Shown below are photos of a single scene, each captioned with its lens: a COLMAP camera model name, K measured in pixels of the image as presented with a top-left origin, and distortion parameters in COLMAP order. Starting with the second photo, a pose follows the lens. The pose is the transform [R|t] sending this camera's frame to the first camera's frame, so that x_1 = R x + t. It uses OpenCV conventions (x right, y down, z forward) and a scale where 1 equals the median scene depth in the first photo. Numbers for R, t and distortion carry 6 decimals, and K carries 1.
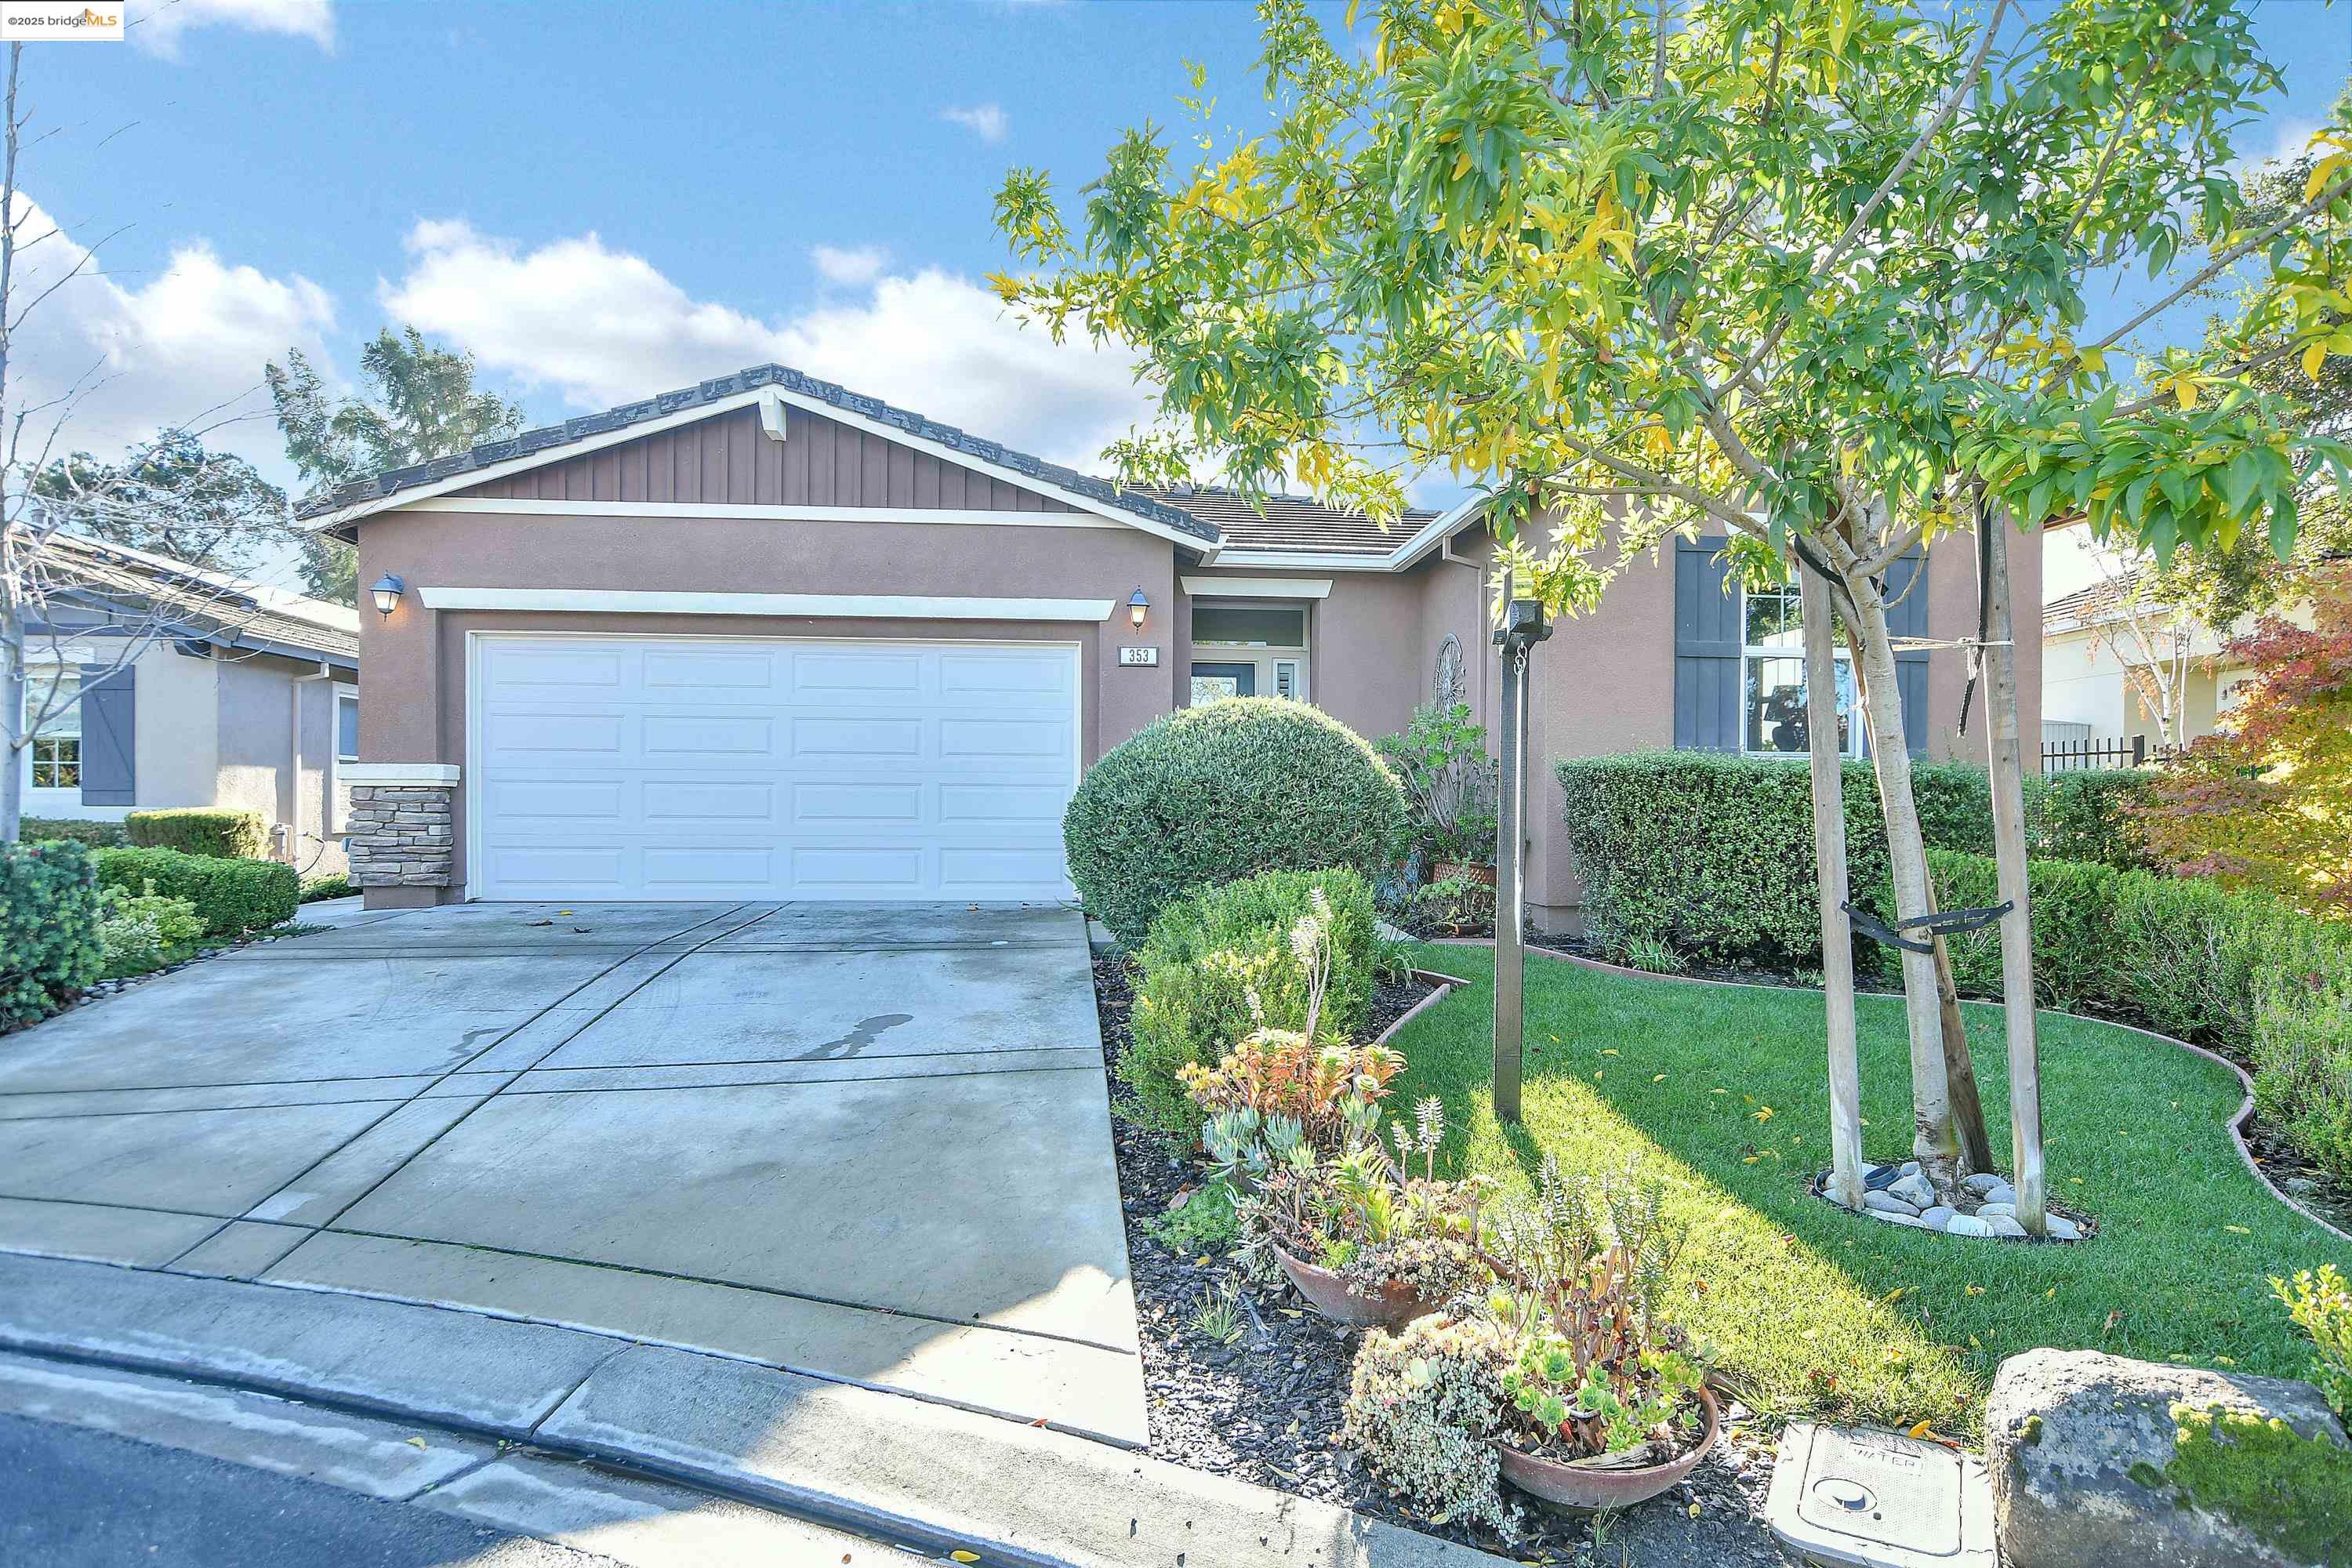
lens RADIAL K [[1273.9, 0, 1195.9], [0, 1273.9, 820.1], [0, 0, 1]] dist [-0.022217, 0.006079]
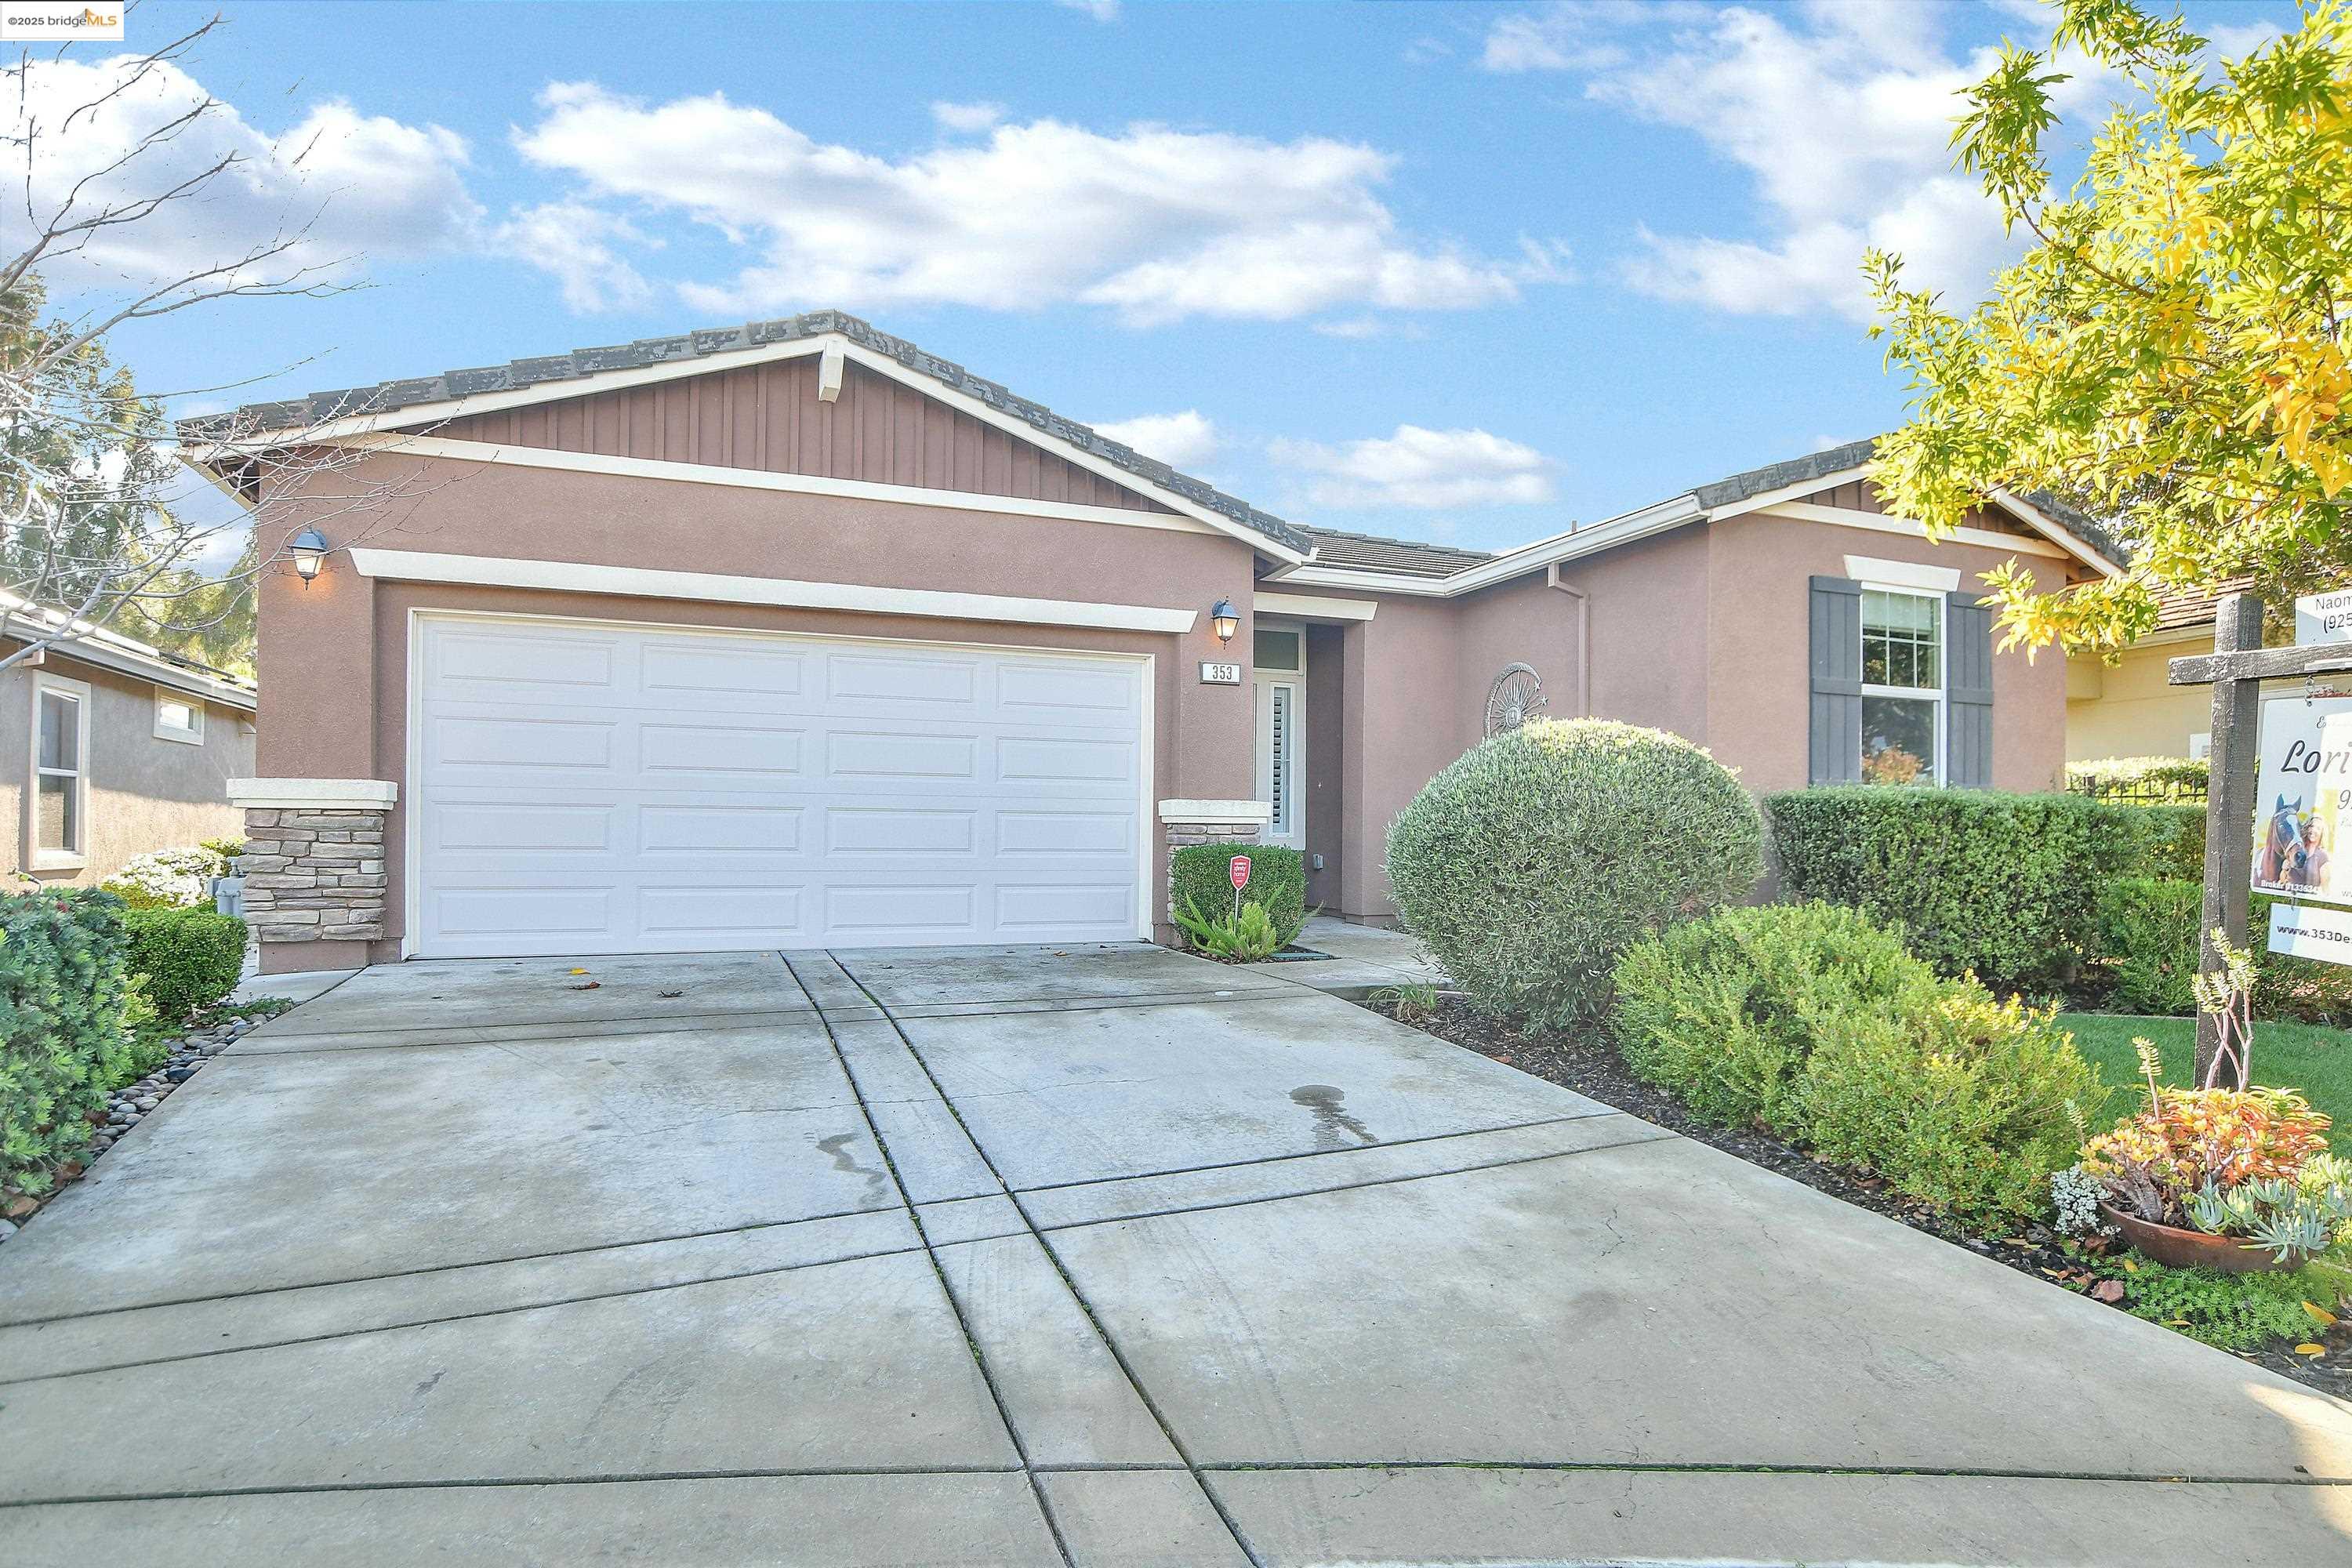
lens RADIAL K [[1273.9, 0, 1194.5], [0, 1273.9, 828.9], [0, 0, 1]] dist [-0.022217, 0.006079]
pose [[0.961177, 0.003206, 0.275914, -0.334666], [0.001387, 0.999864, -0.016450, -0.001644], [-0.275929, 0.016195, 0.961042, 0.131887]]
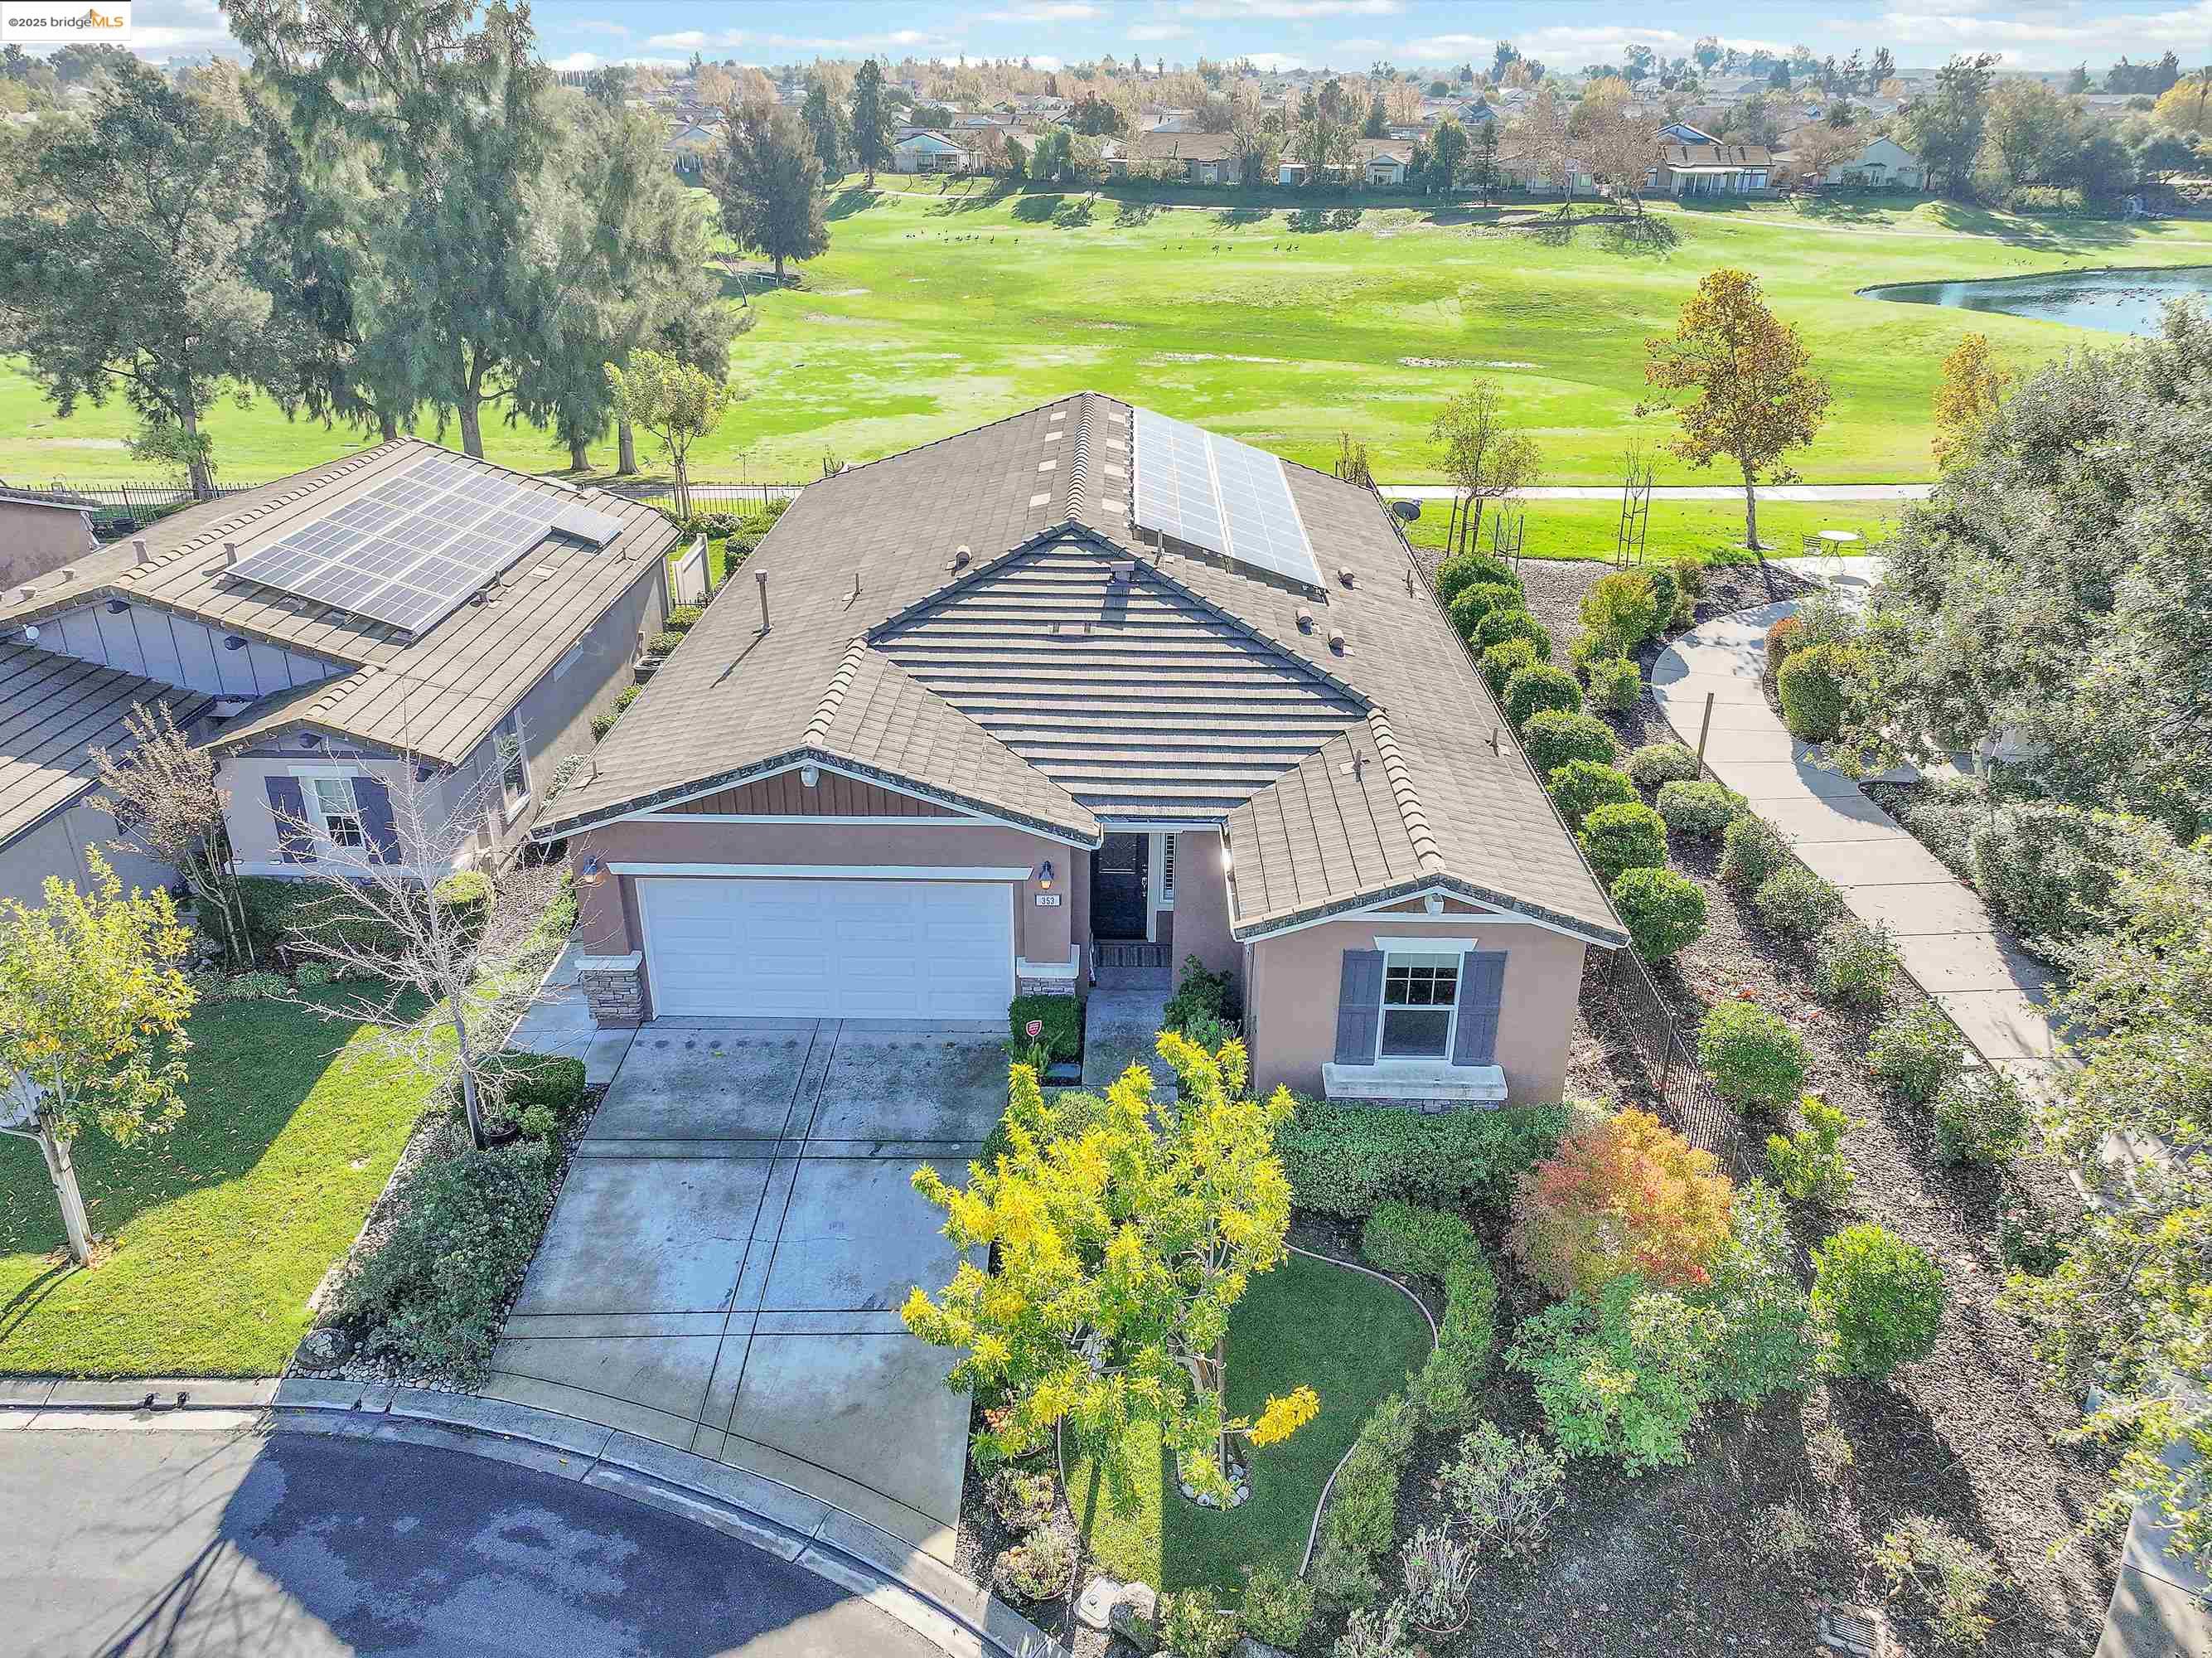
lens RADIAL K [[1558.9, 0, 1117.8], [0, 1558.9, 824.1], [0, 0, 1]] dist [-0.002025, 0.017827]
pose [[0.993323, 0.054664, -0.101598, 0.243503], [-0.008050, 0.911318, 0.411625, -1.062381], [0.115089, -0.408059, 0.905673, -0.727146]]
